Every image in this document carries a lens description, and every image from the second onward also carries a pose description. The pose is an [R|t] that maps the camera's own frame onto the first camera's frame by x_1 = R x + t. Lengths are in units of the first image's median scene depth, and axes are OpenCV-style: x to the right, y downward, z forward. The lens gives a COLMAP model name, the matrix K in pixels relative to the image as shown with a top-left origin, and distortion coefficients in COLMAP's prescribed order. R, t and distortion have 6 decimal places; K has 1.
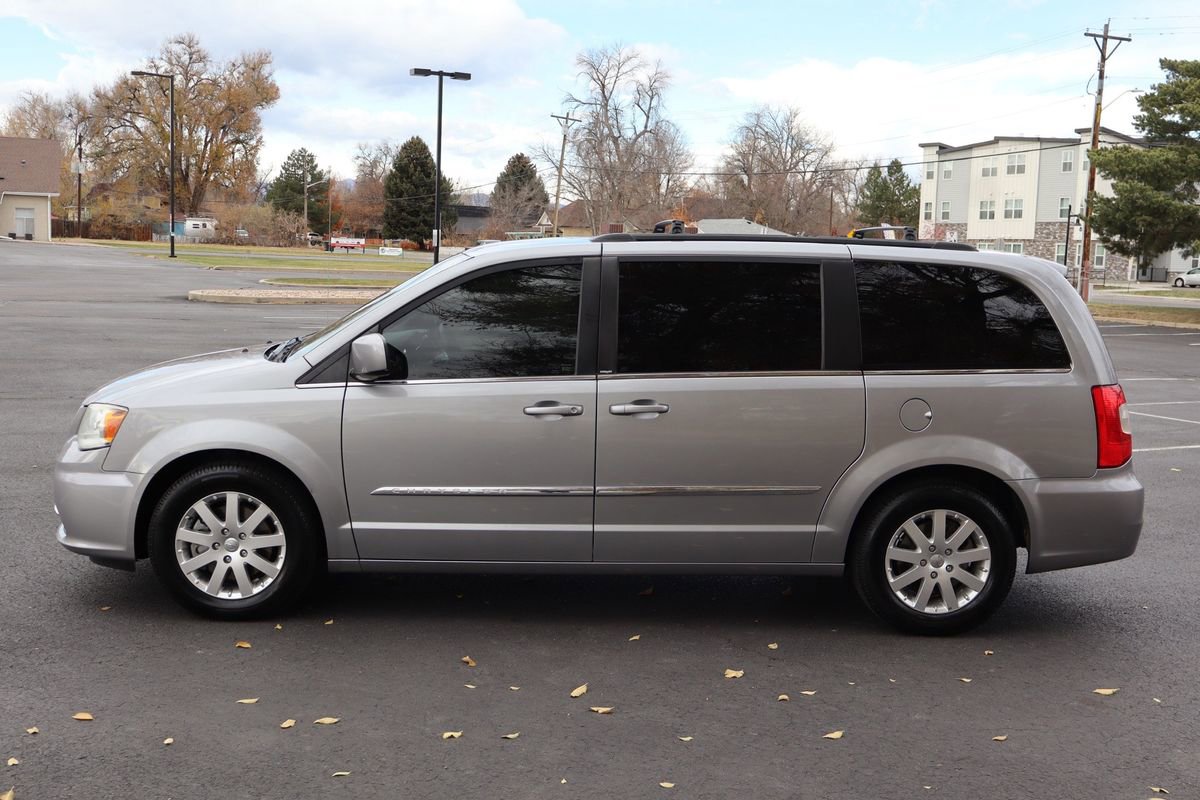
lens RADIAL K [[1308.3, 0, 600.0], [0, 1308.3, 400.0], [0, 0, 1]] dist [0.004151, 0.001816]
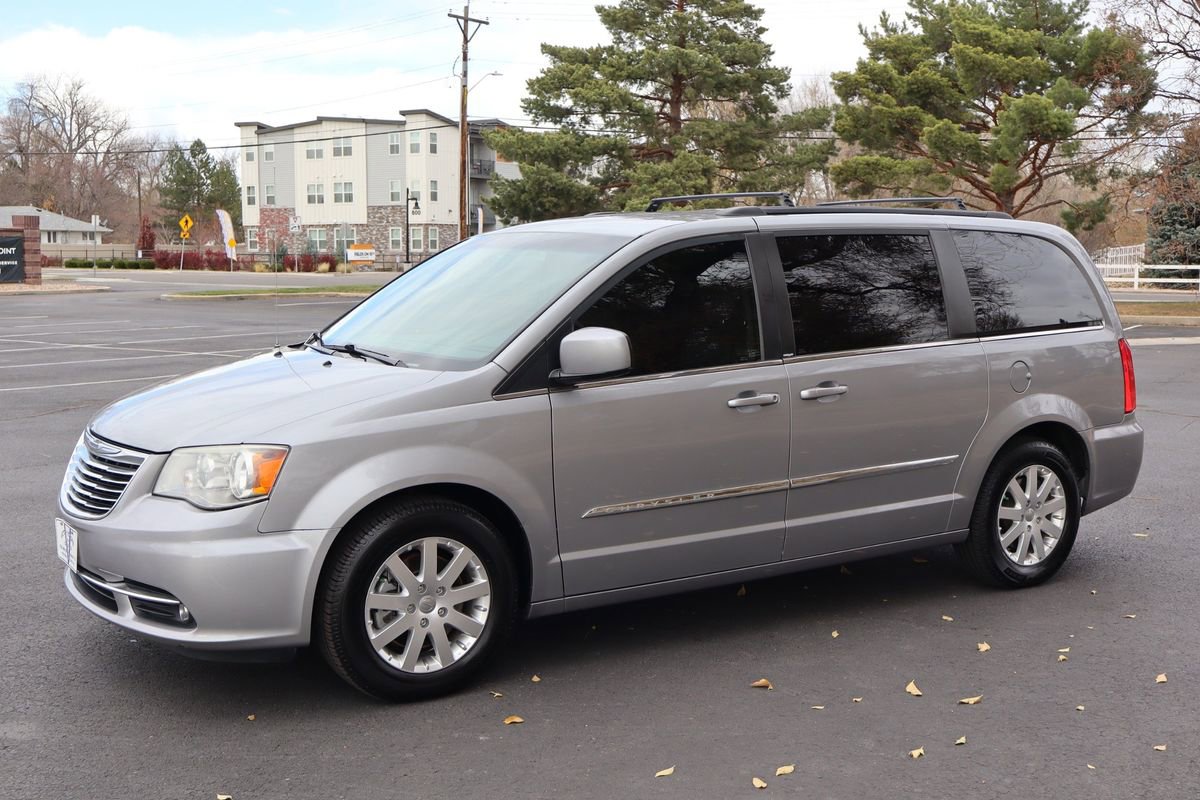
lens RADIAL K [[1405.2, 0, 600.0], [0, 1405.2, 400.0], [0, 0, 1]] dist [0.011141, 0.008535]
pose [[0.854211, -0.082605, 0.513322, -0.120500], [0.082579, 0.996321, 0.022911, -0.004587], [-0.513326, 0.022819, 0.857890, 0.040915]]
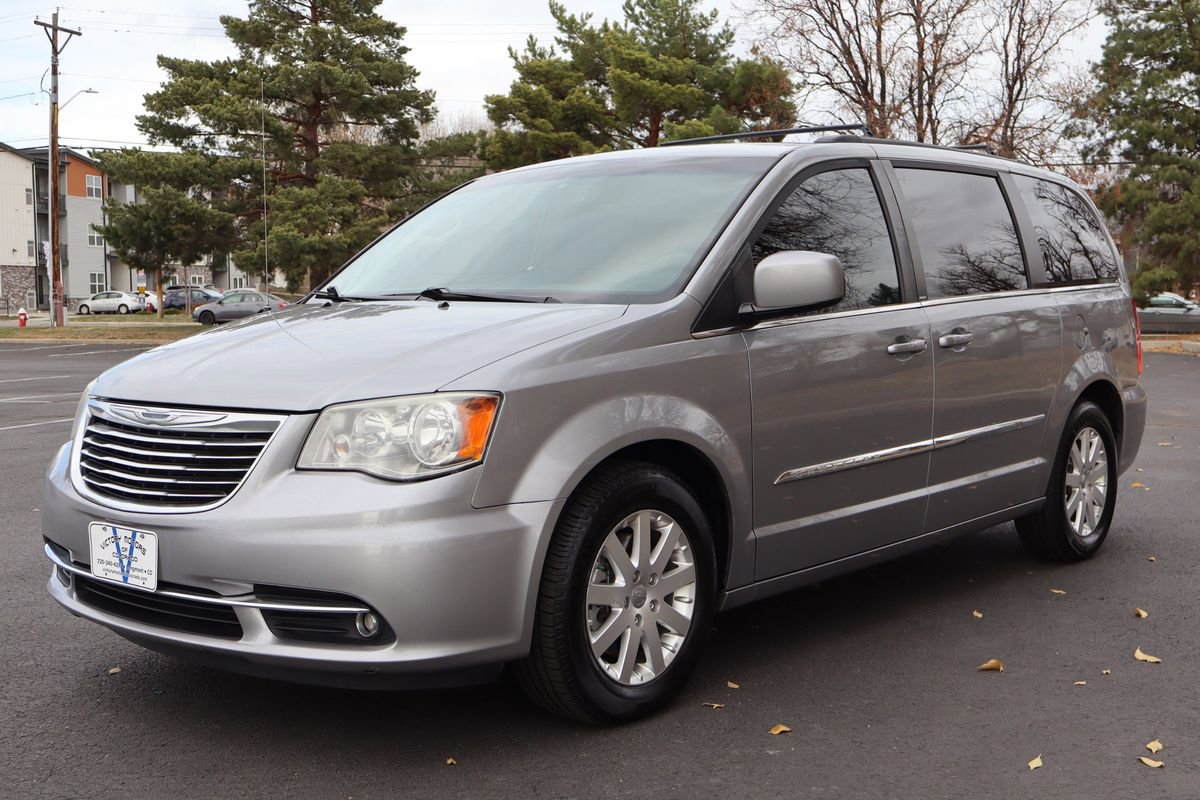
lens RADIAL K [[1466.3, 0, 600.0], [0, 1466.3, 400.0], [0, 0, 1]] dist [0.014264, -0.027380]
pose [[0.659717, -0.086259, 0.746547, -0.157187], [0.114958, 0.993283, 0.013180, 0.001226], [-0.742669, 0.077127, 0.665202, 0.105063]]
